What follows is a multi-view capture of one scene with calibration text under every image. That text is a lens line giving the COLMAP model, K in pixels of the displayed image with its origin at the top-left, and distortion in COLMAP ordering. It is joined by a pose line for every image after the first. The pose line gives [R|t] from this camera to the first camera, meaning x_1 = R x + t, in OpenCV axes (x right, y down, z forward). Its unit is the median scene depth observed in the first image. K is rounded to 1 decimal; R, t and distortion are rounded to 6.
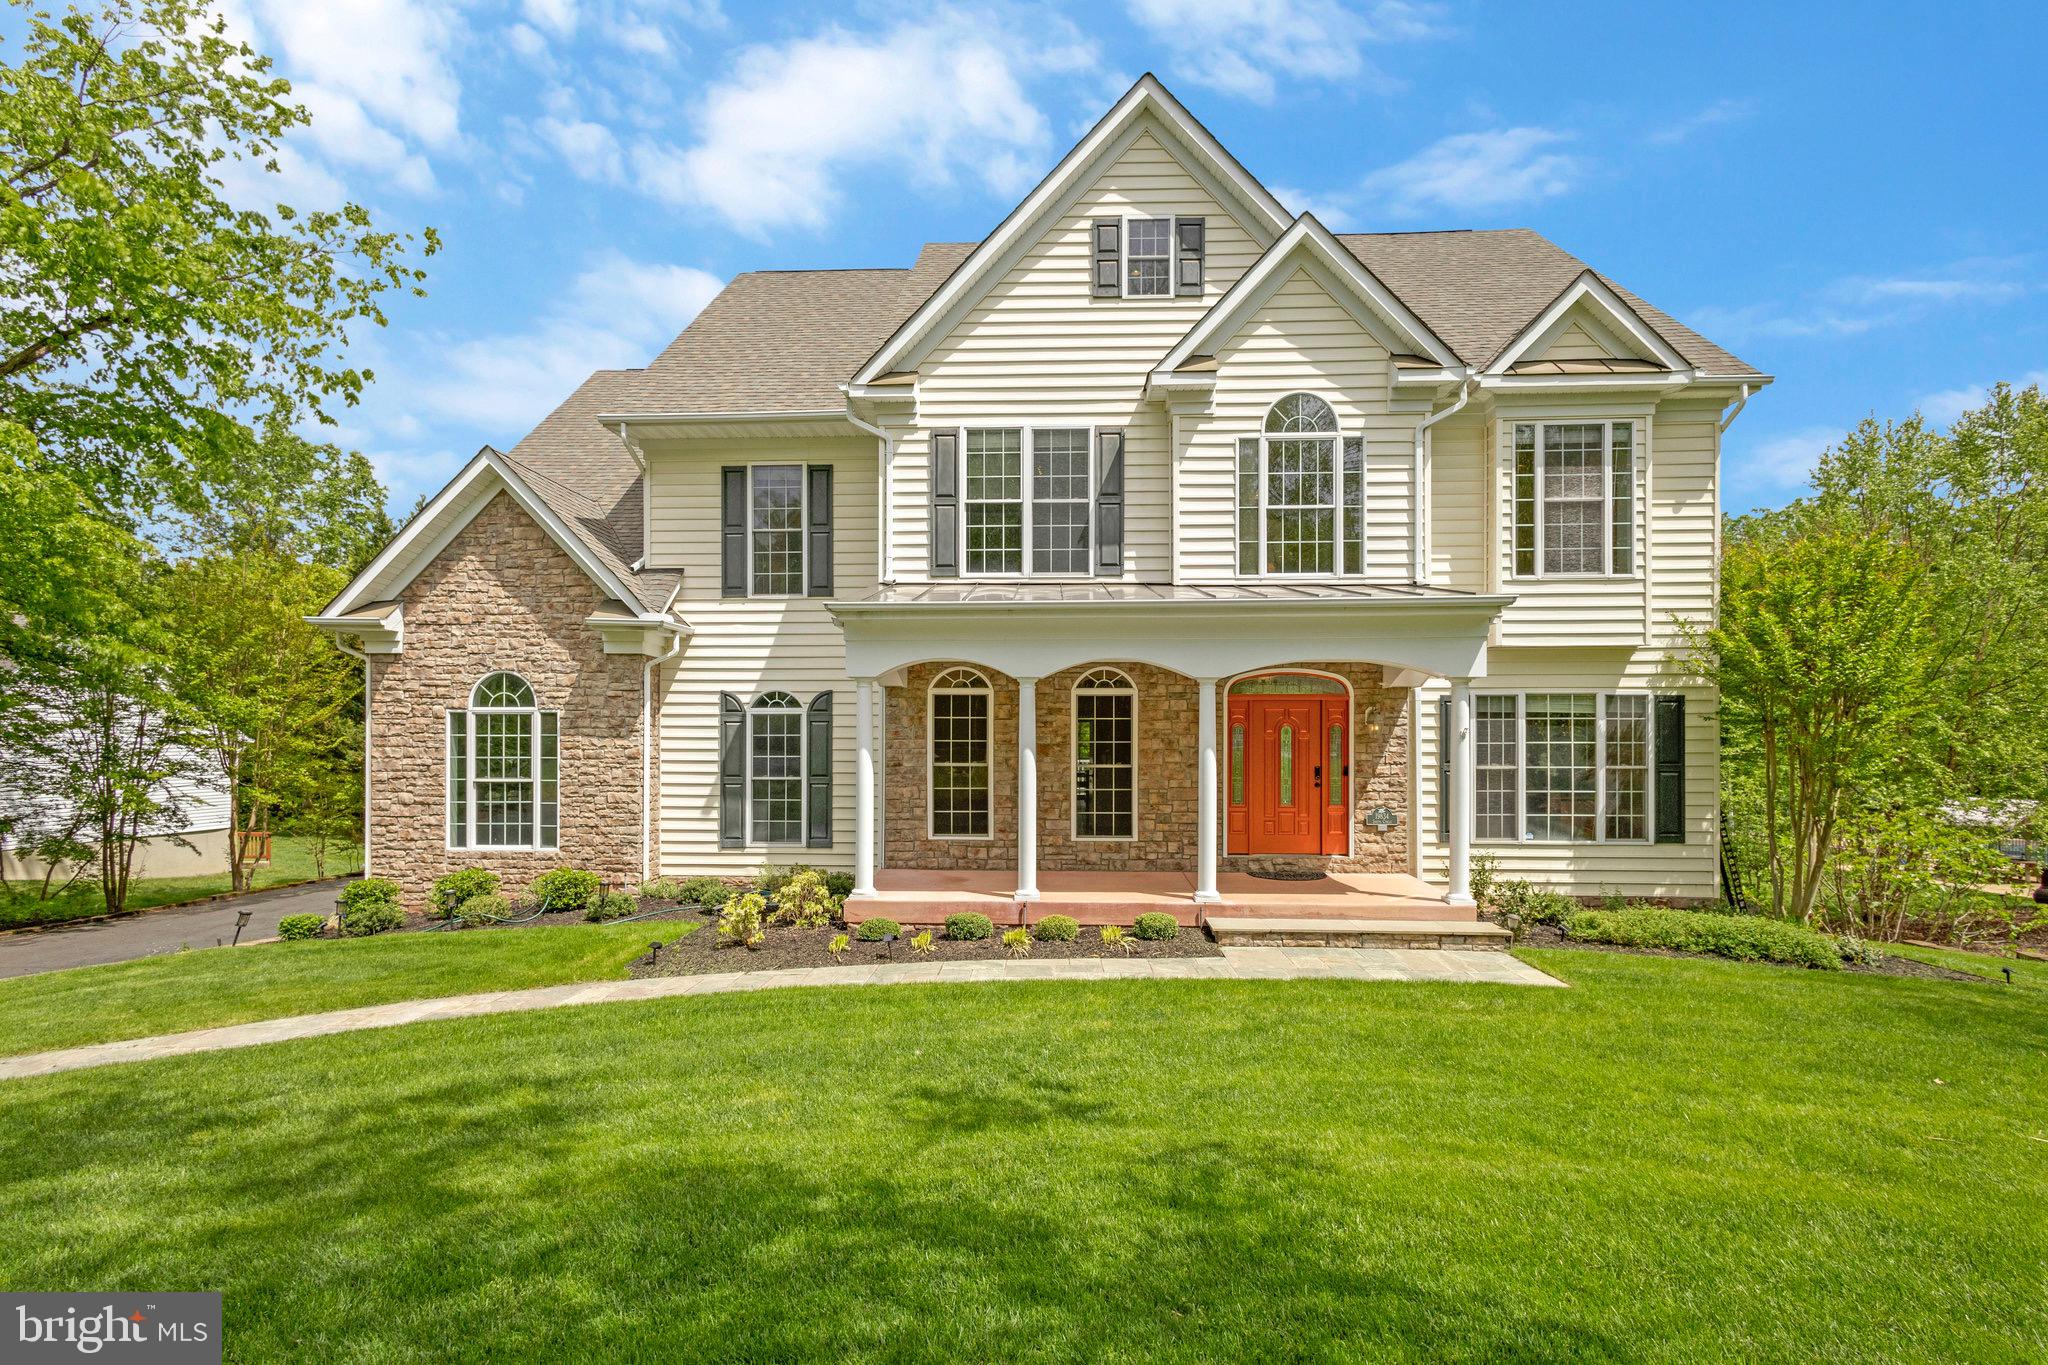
lens RADIAL K [[948.3, 0, 1029.6], [0, 948.3, 724.1], [0, 0, 1]] dist [0.008331, 0.000164]
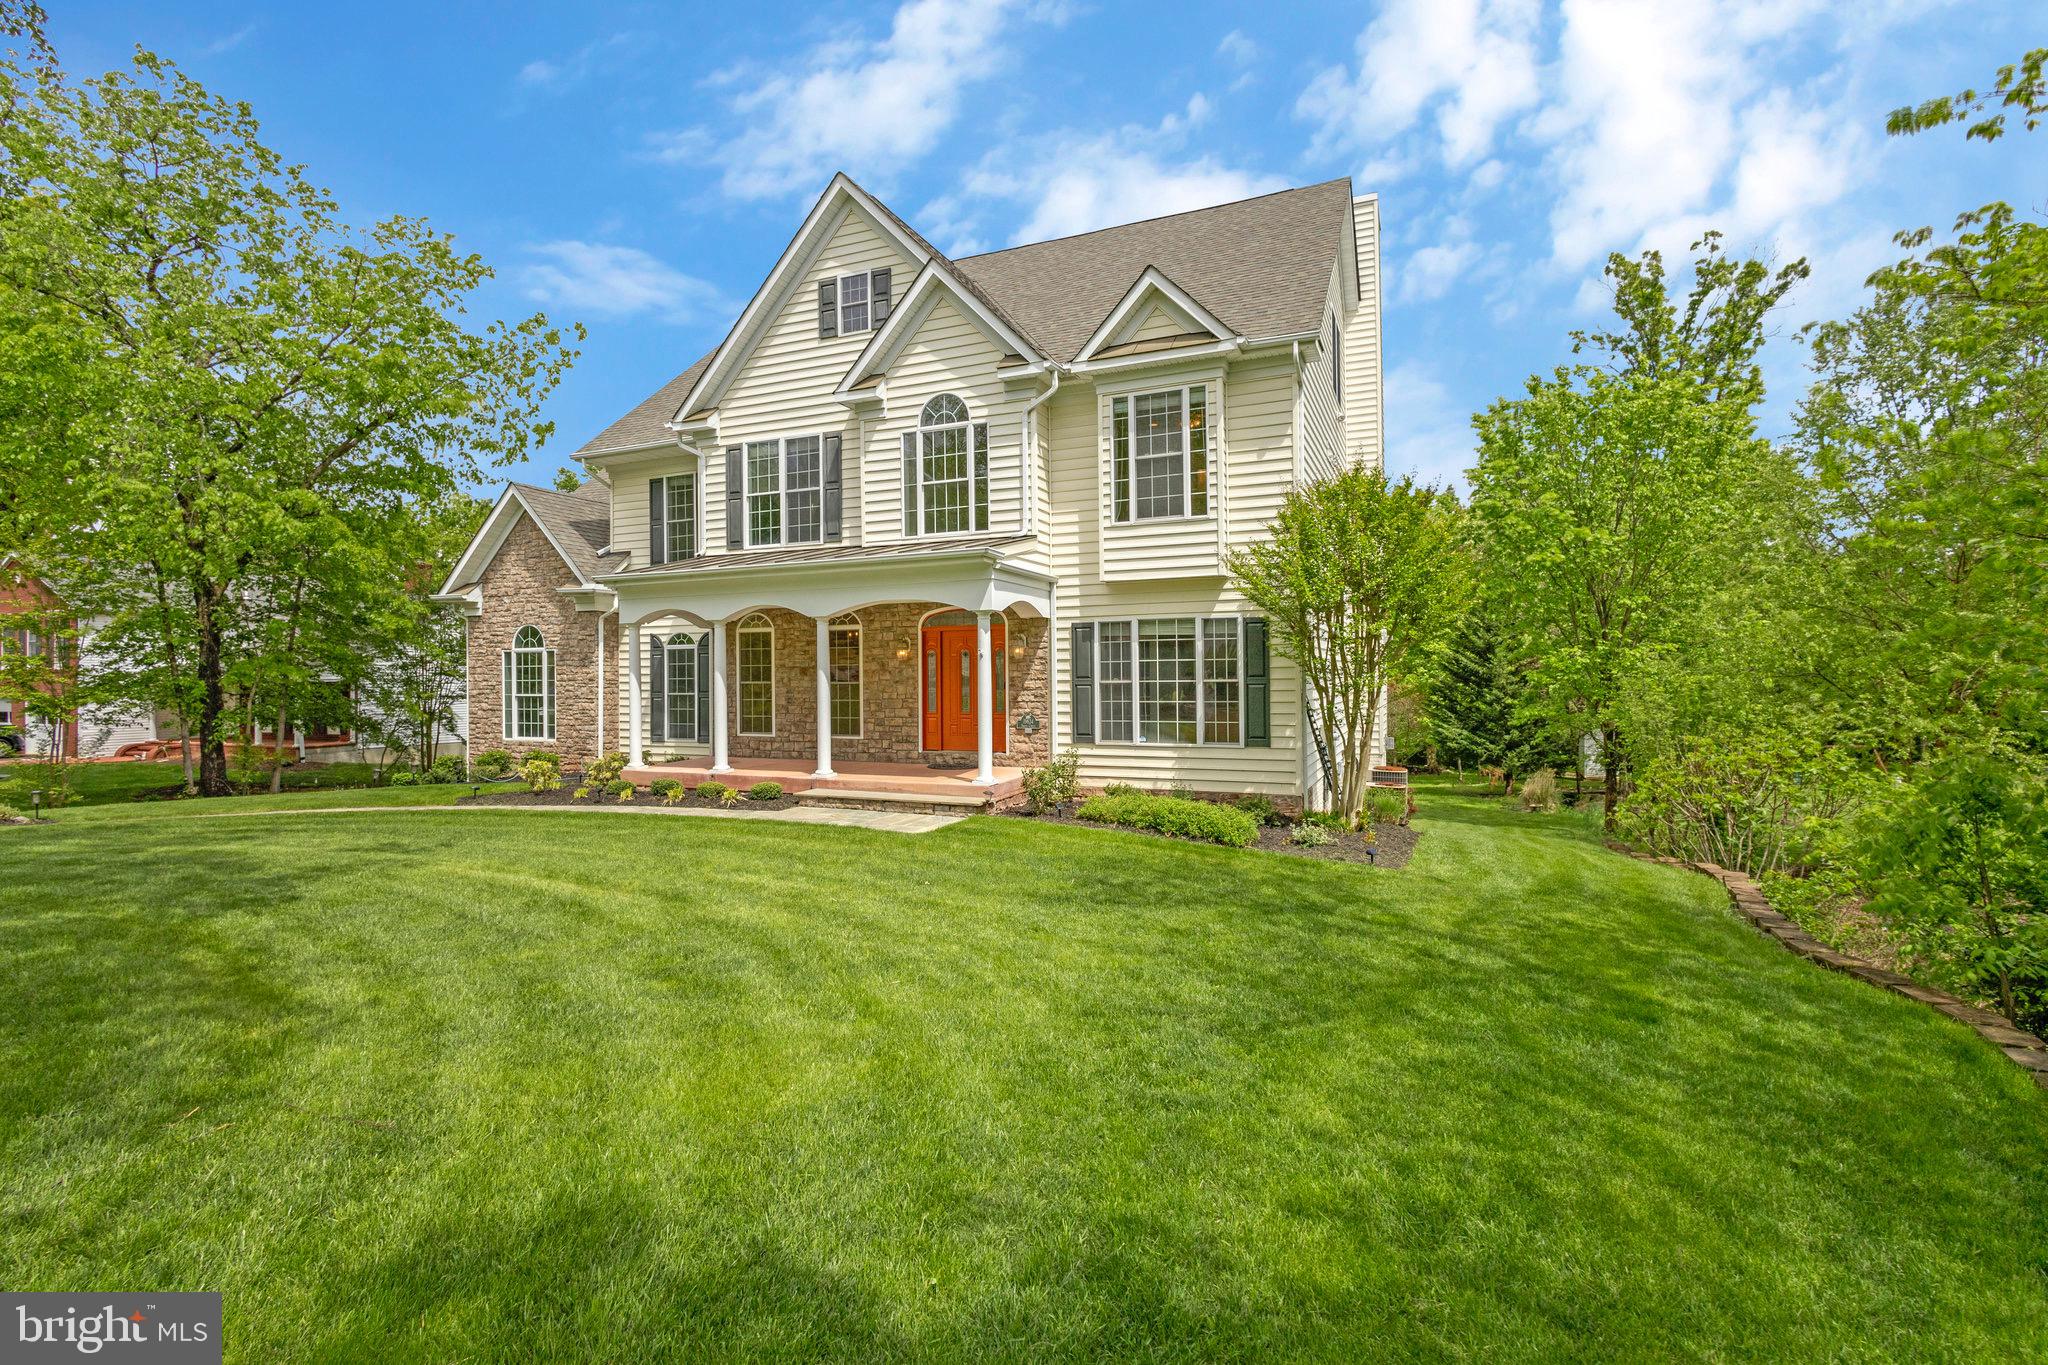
lens RADIAL K [[931.6, 0, 1022.2], [0, 931.6, 655.1], [0, 0, 1]] dist [0.001702, -0.000003]
pose [[0.933816, -0.017144, -0.357342, 0.805352], [0.016544, 0.999852, -0.004734, 0.015543], [0.357370, -0.001491, 0.933962, -0.145612]]
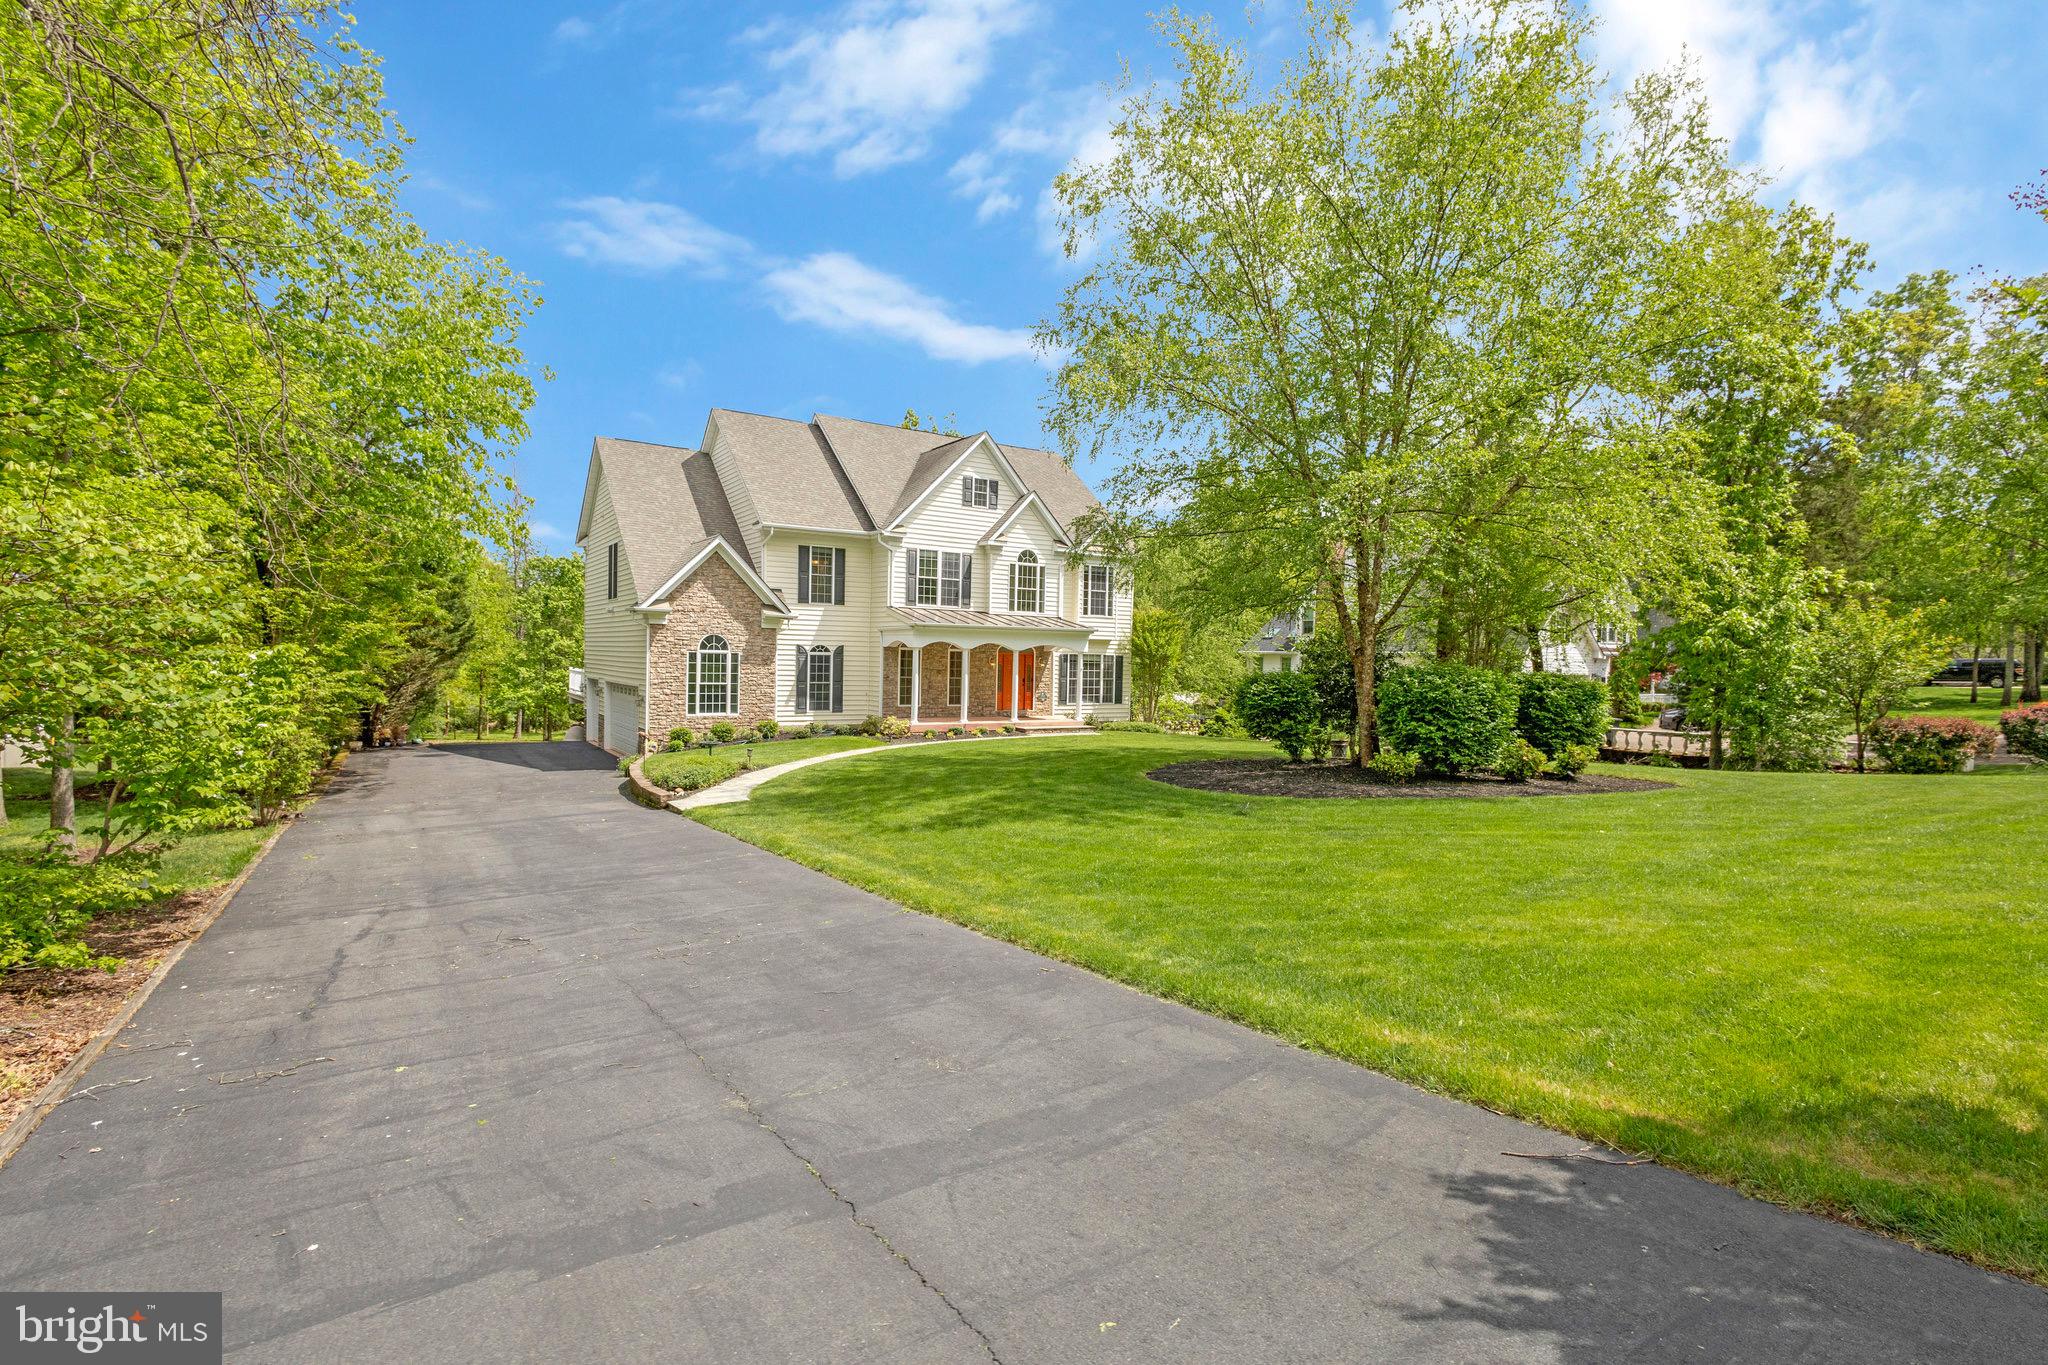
lens RADIAL K [[931.6, 0, 1022.2], [0, 931.6, 655.1], [0, 0, 1]] dist [0.001702, -0.000003]
pose [[0.815912, 0.017897, 0.577899, -1.319388], [-0.026684, 0.999621, 0.006717, -0.043685], [-0.577560, -0.020901, 0.816080, -1.271759]]
